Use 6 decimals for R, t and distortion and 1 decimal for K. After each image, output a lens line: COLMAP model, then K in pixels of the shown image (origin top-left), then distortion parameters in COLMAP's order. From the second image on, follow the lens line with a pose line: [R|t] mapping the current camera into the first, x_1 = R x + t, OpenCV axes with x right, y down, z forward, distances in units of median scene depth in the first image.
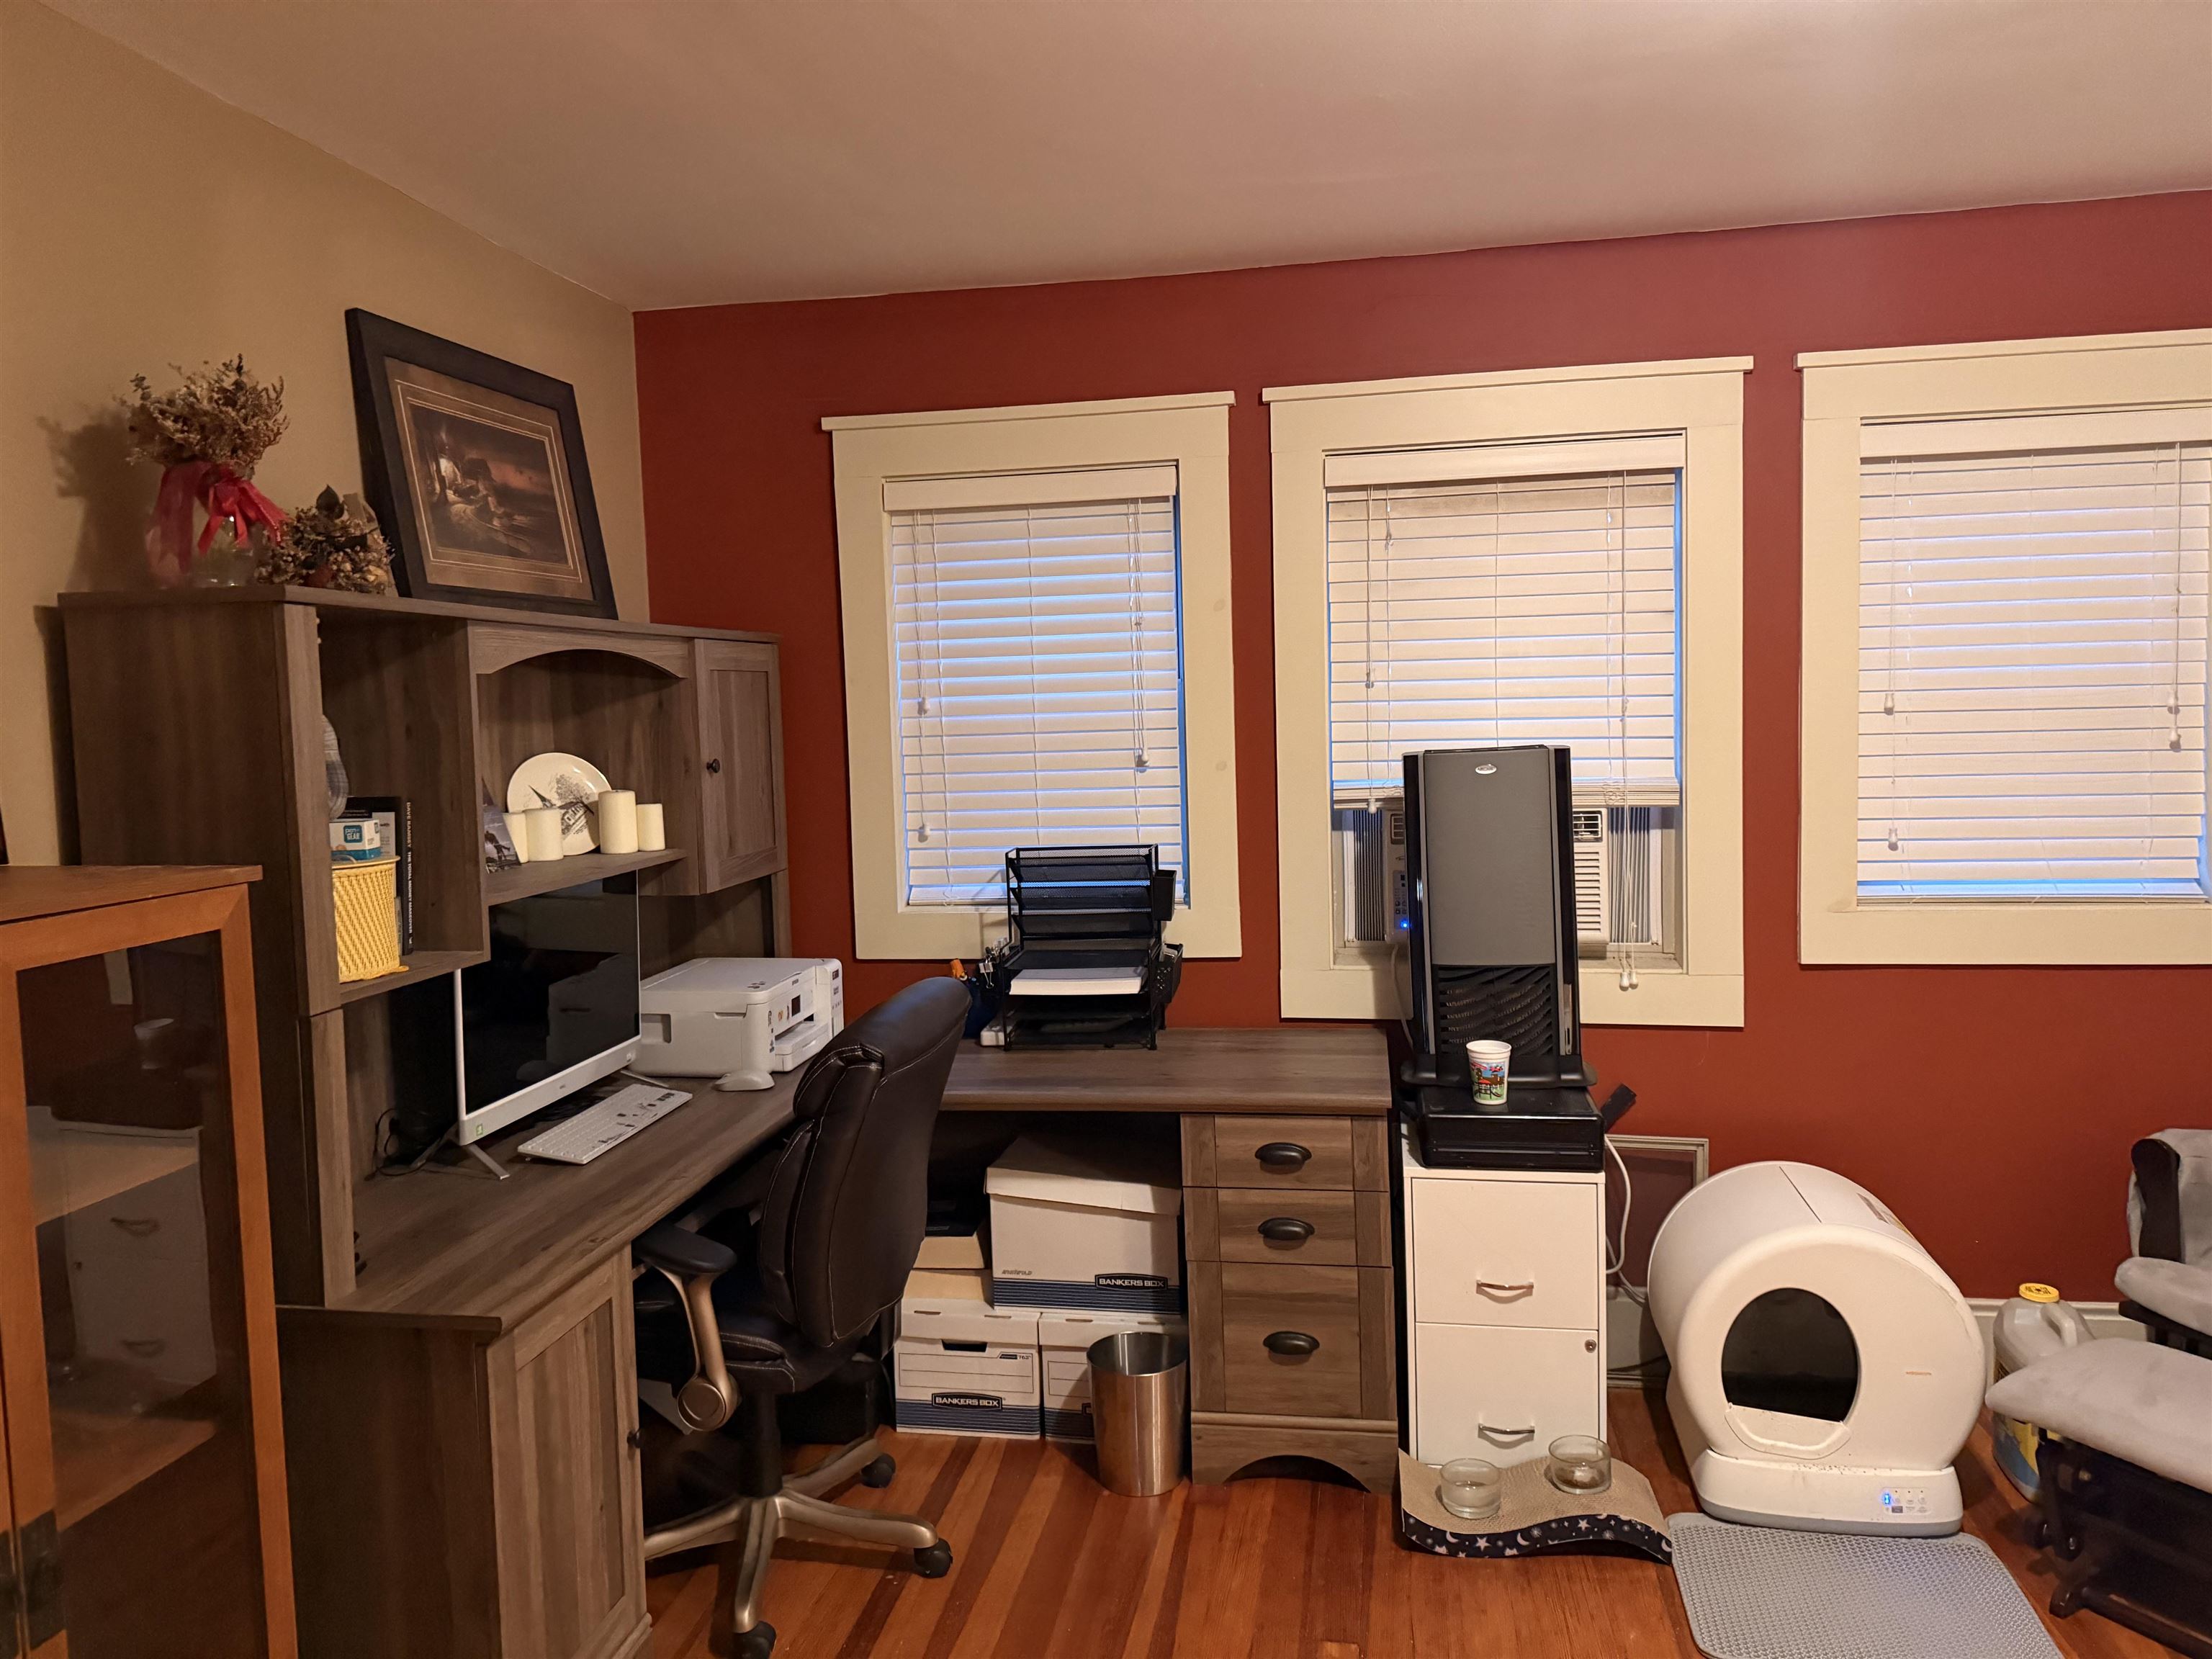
lens RADIAL K [[1580.1, 0, 1104.5], [0, 1580.1, 822.7], [0, 0, 1]] dist [0.095841, 0.000284]
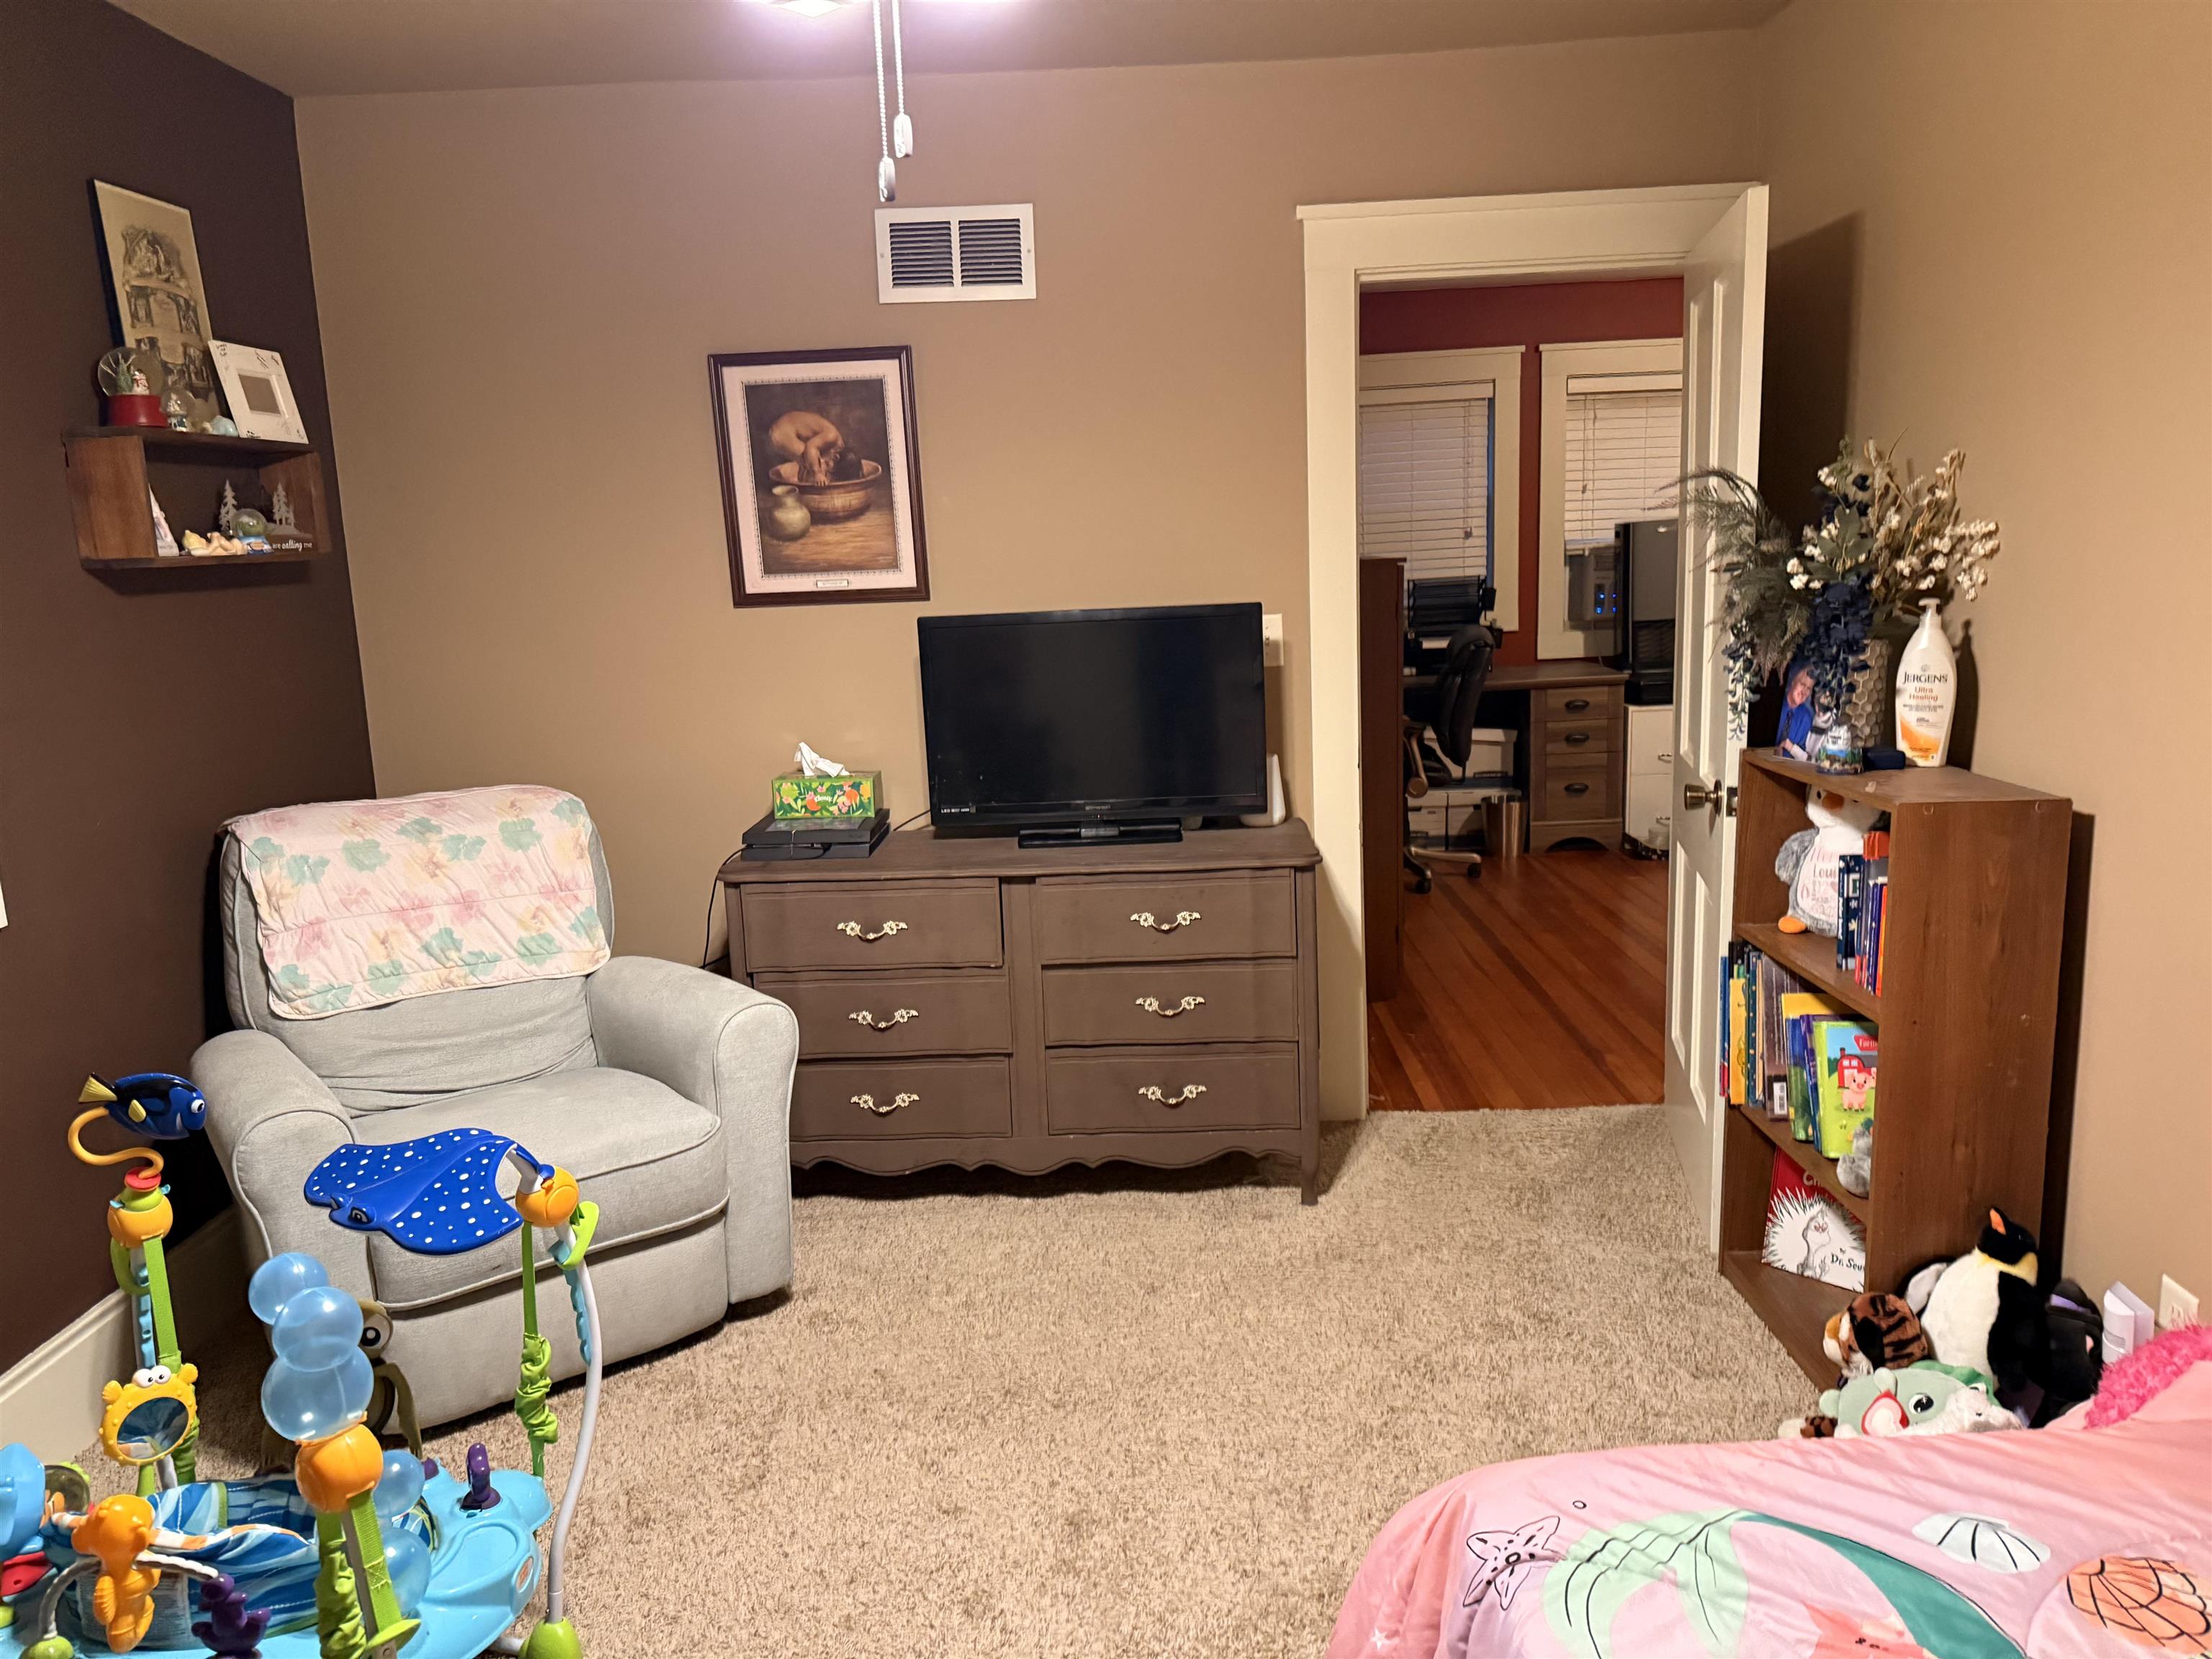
lens RADIAL K [[1580.1, 0, 1108.9], [0, 1580.1, 831.6], [0, 0, 1]] dist [0.095841, 0.000284]
pose [[0.987864, -0.041591, 0.149648, -0.780935], [0.024584, 0.993205, 0.113754, 0.099848], [-0.153362, -0.108695, 0.982174, -1.003122]]
